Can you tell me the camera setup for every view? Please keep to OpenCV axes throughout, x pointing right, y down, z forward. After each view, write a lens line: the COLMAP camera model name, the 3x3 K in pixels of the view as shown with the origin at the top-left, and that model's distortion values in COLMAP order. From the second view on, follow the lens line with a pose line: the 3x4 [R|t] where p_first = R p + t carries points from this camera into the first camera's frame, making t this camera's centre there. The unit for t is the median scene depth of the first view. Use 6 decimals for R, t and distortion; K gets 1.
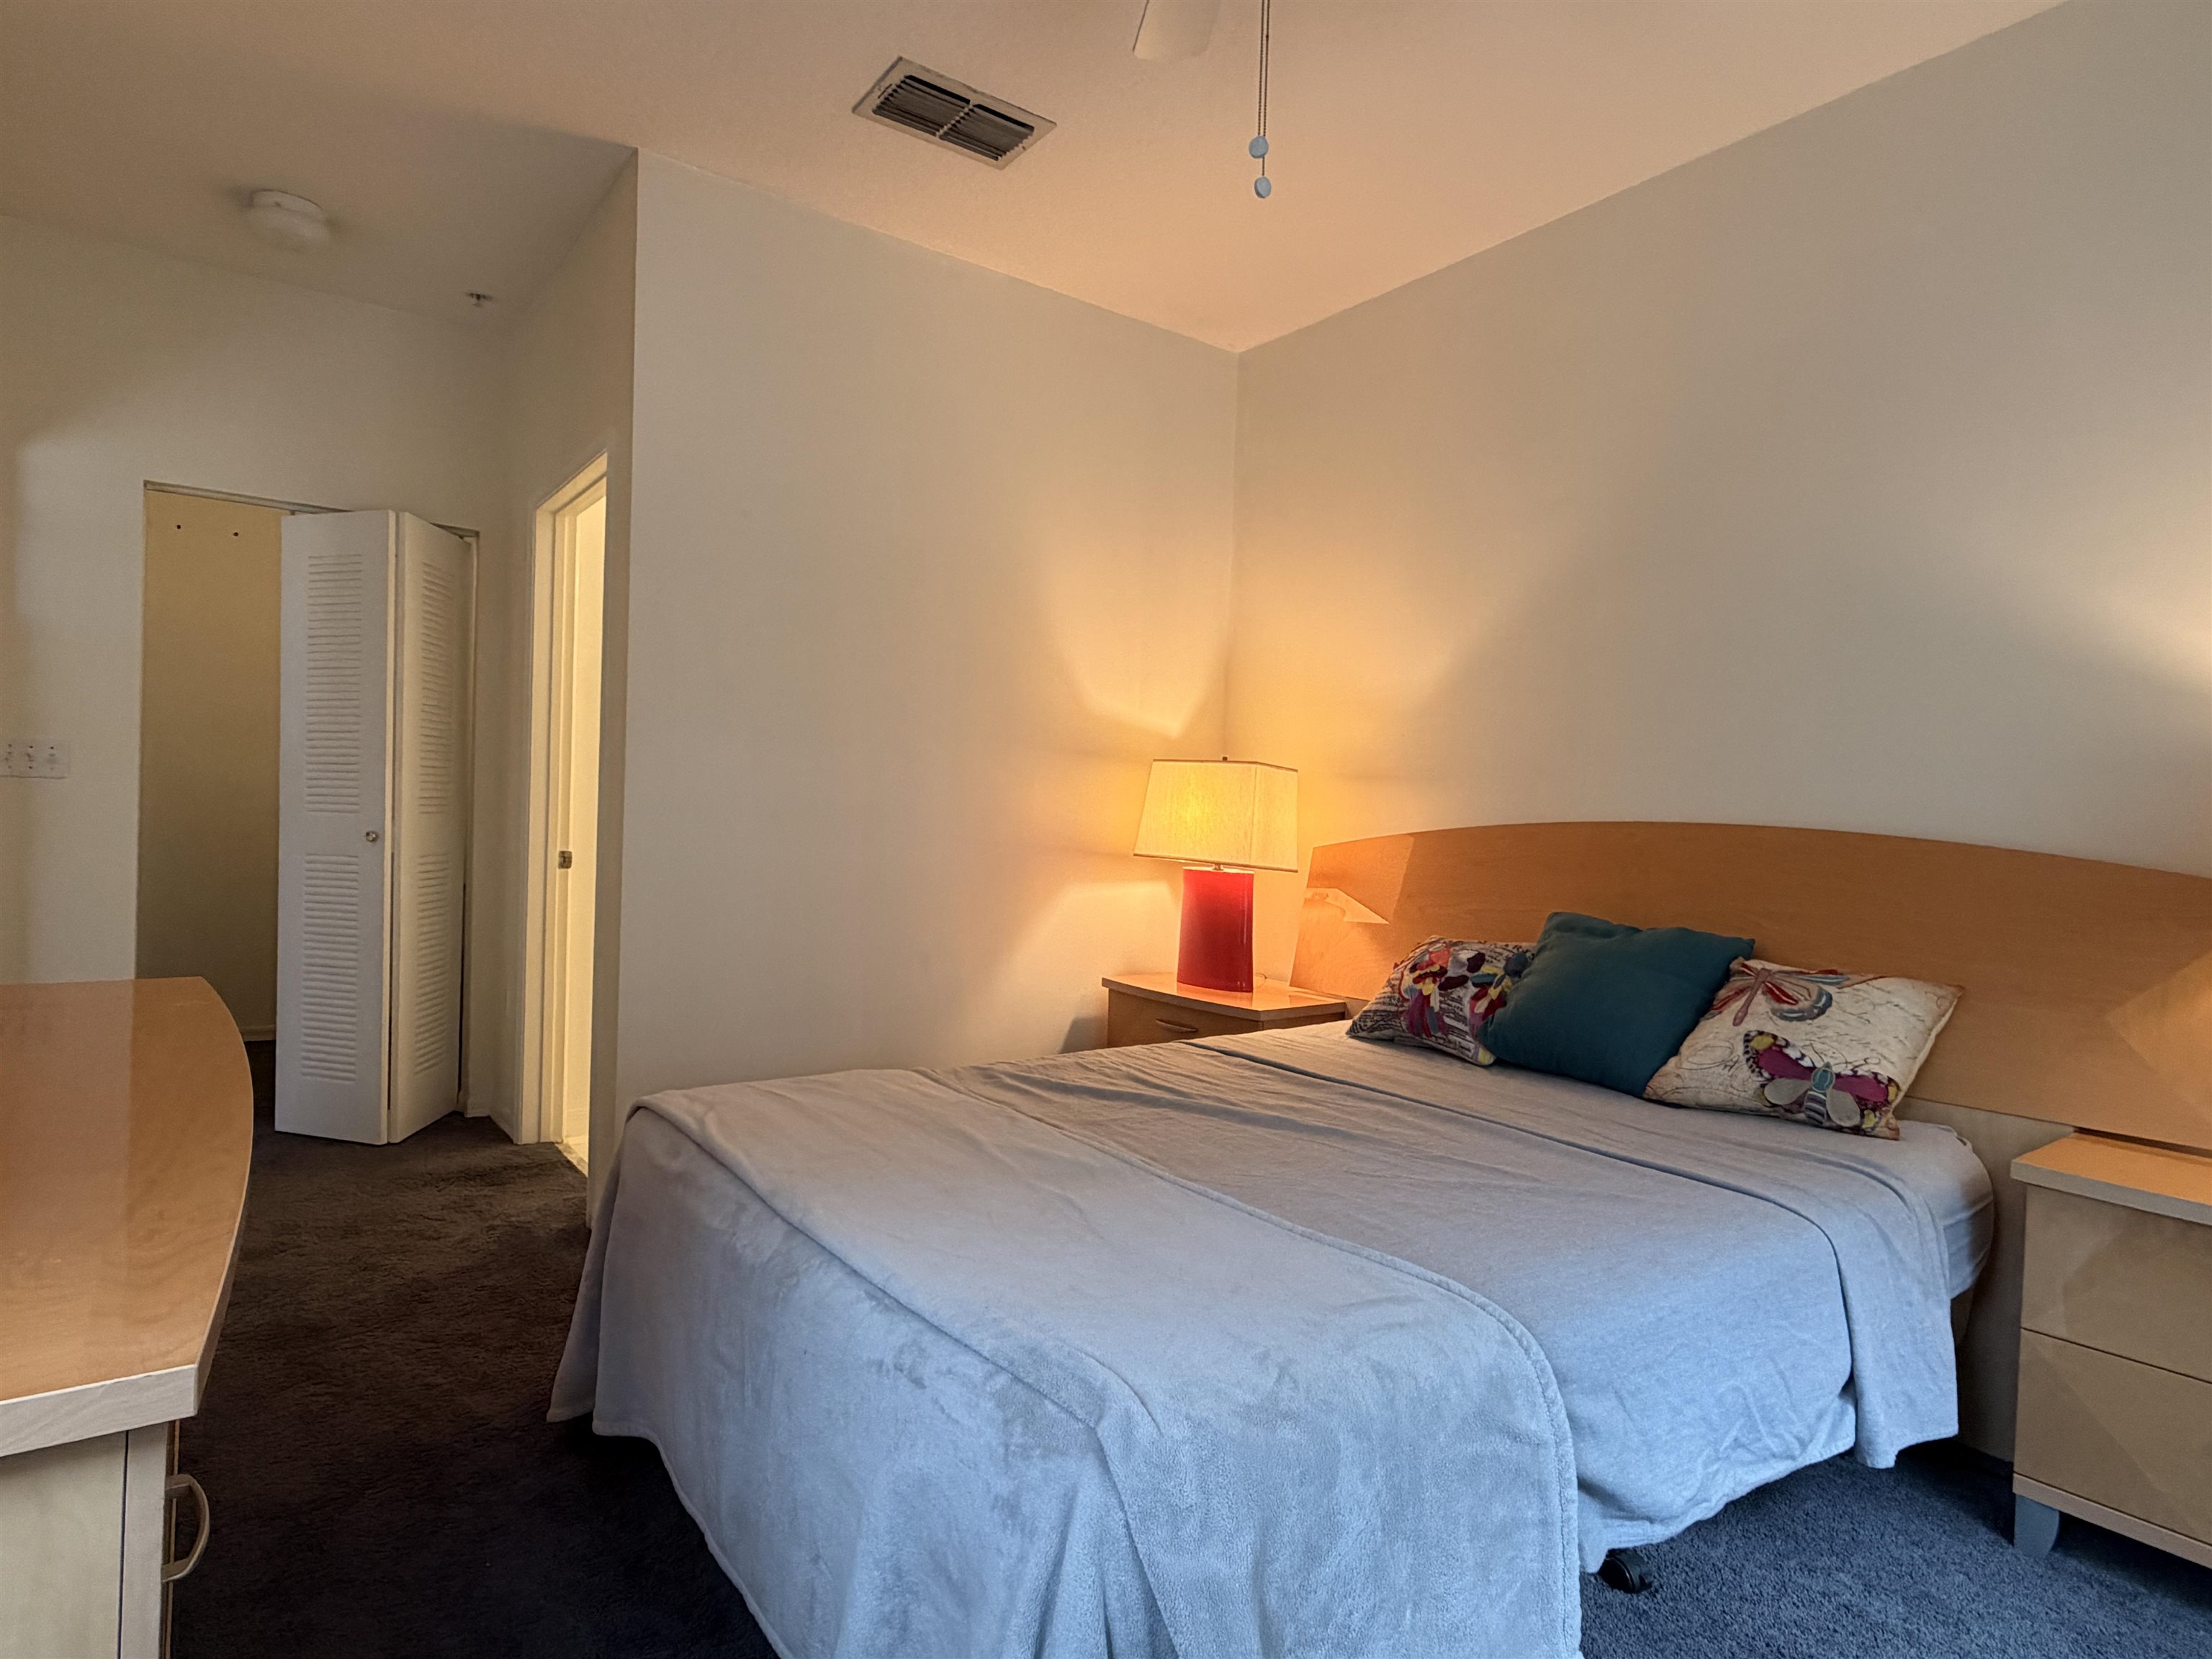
lens RADIAL K [[1230.6, 0, 1096.9], [0, 1230.6, 833.0], [0, 0, 1]] dist [0.000037, -0.002110]
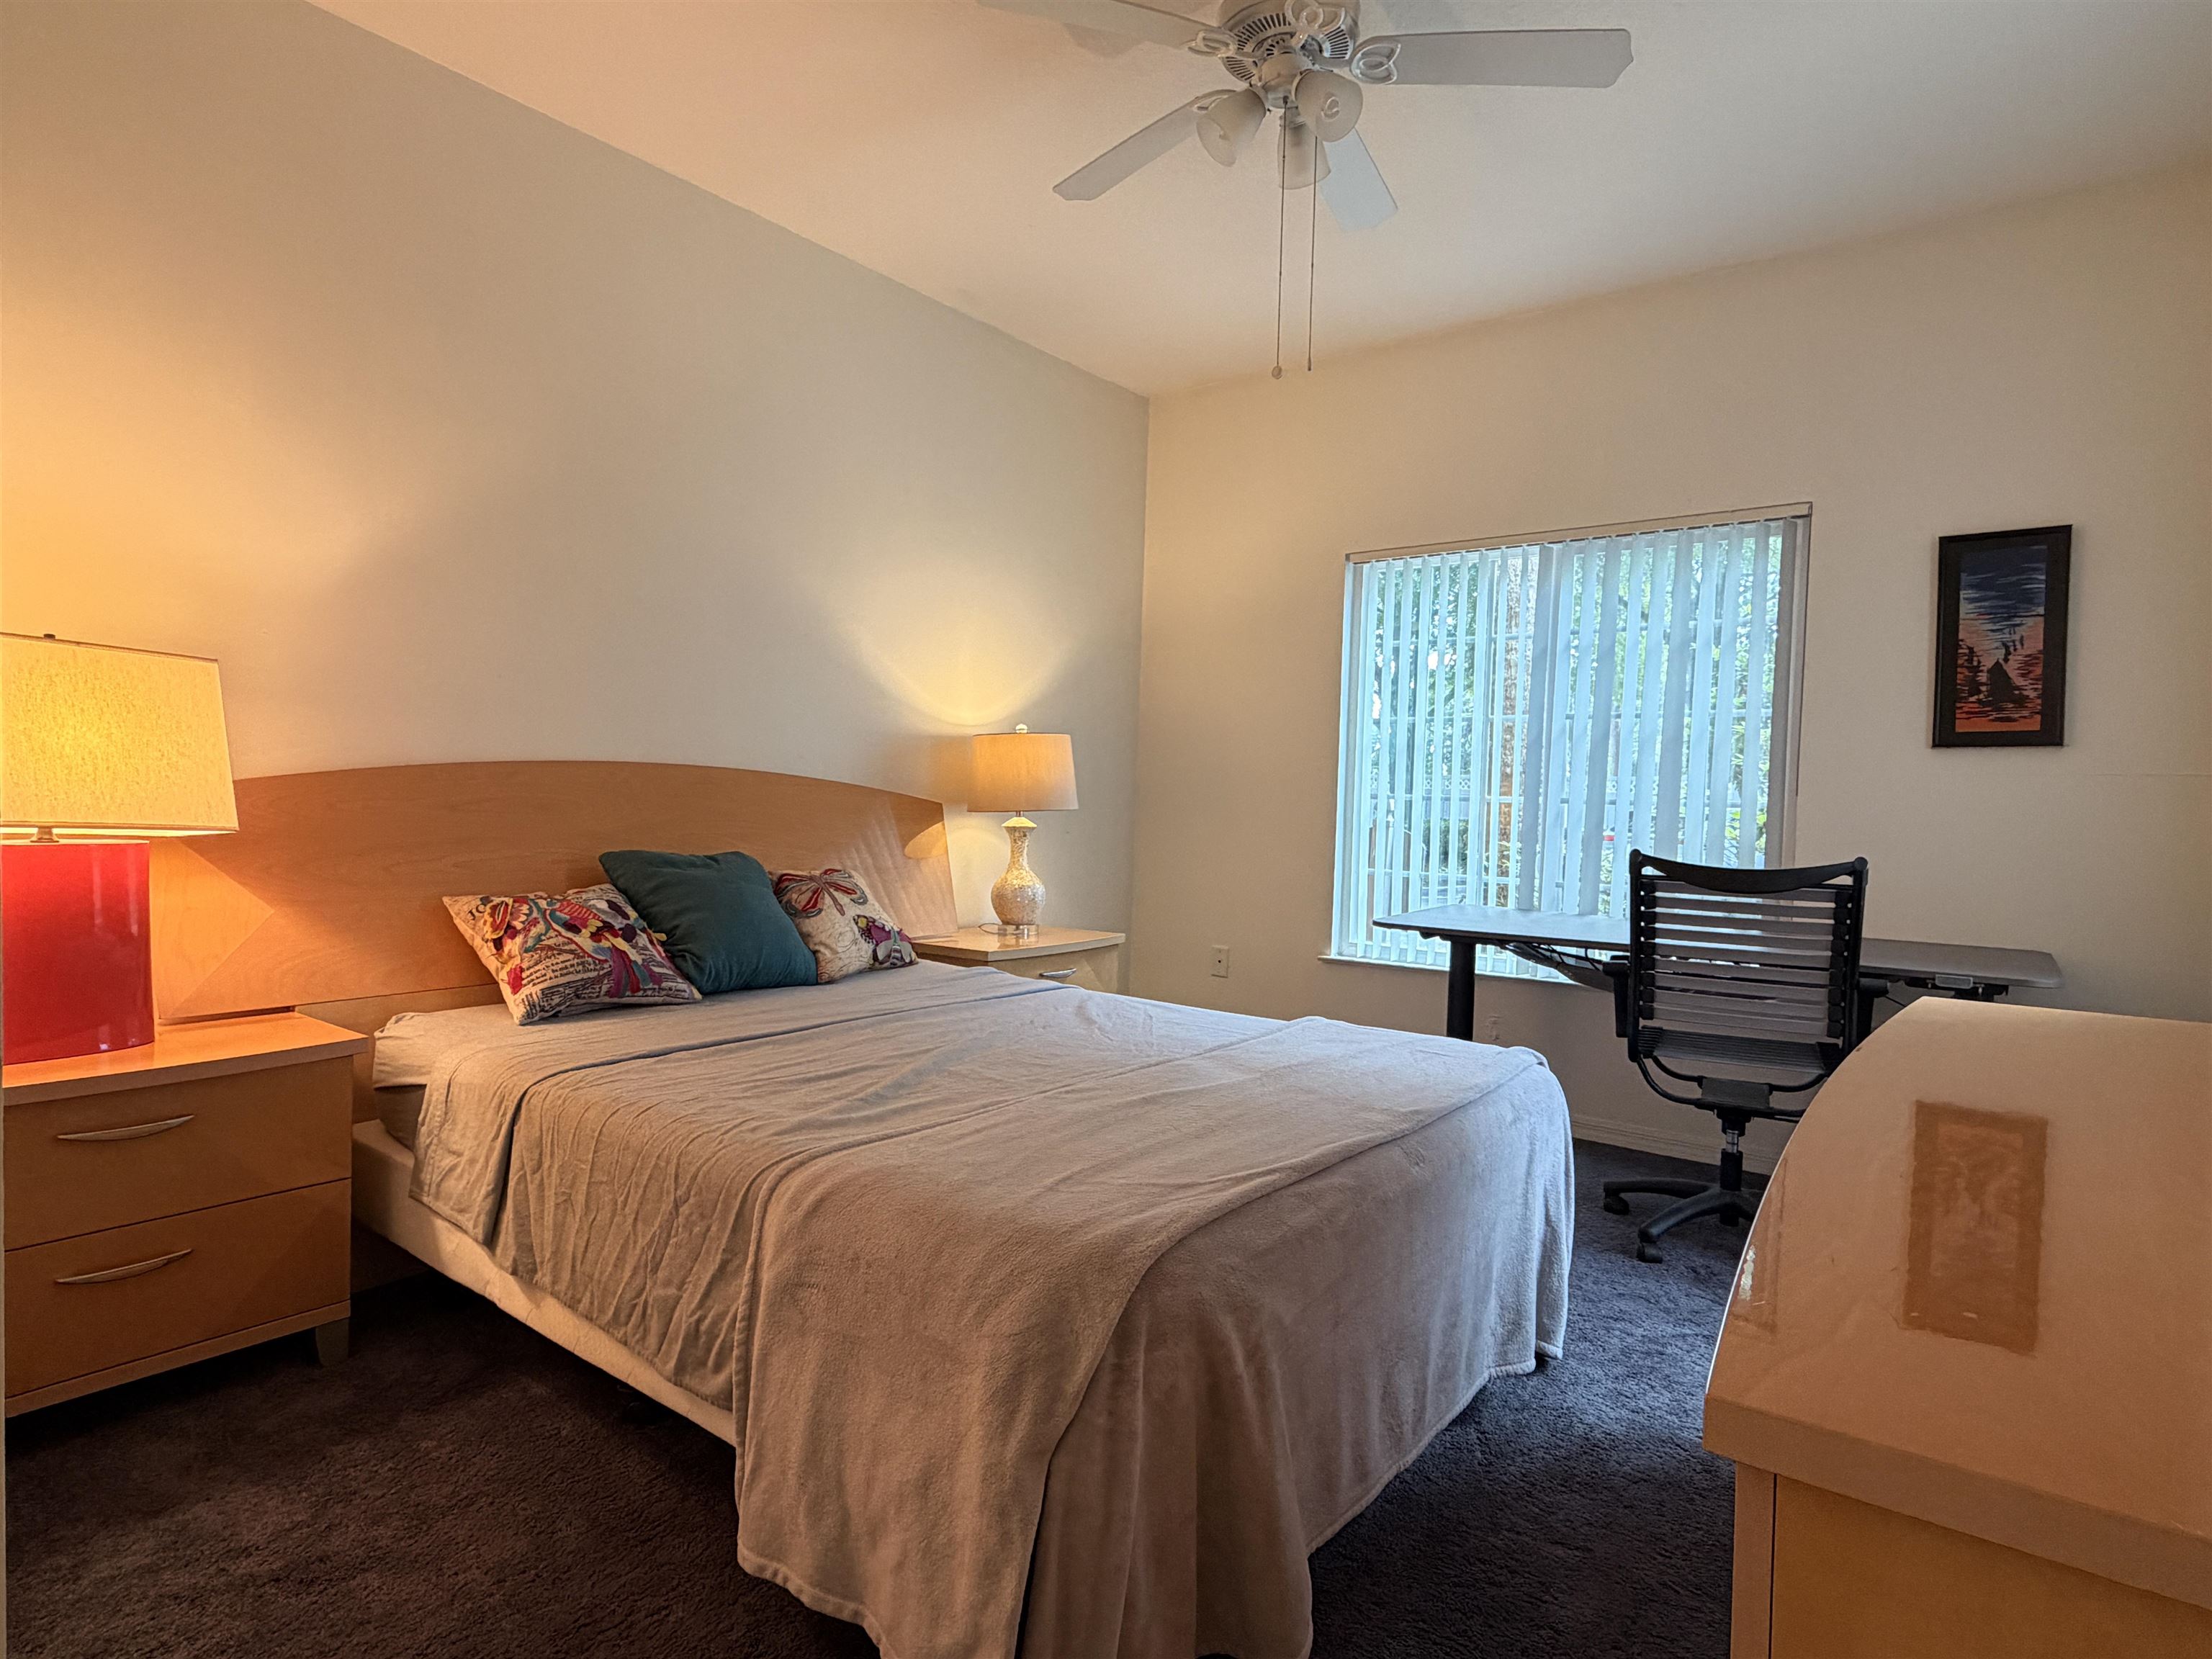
lens RADIAL K [[1230.6, 0, 1096.9], [0, 1230.6, 833.0], [0, 0, 1]] dist [0.000037, -0.002110]
pose [[-0.294264, -0.067091, 0.953366, -0.734032], [-0.020572, 0.997746, 0.063865, -0.023823], [-0.955503, -0.000819, -0.294981, 0.954658]]
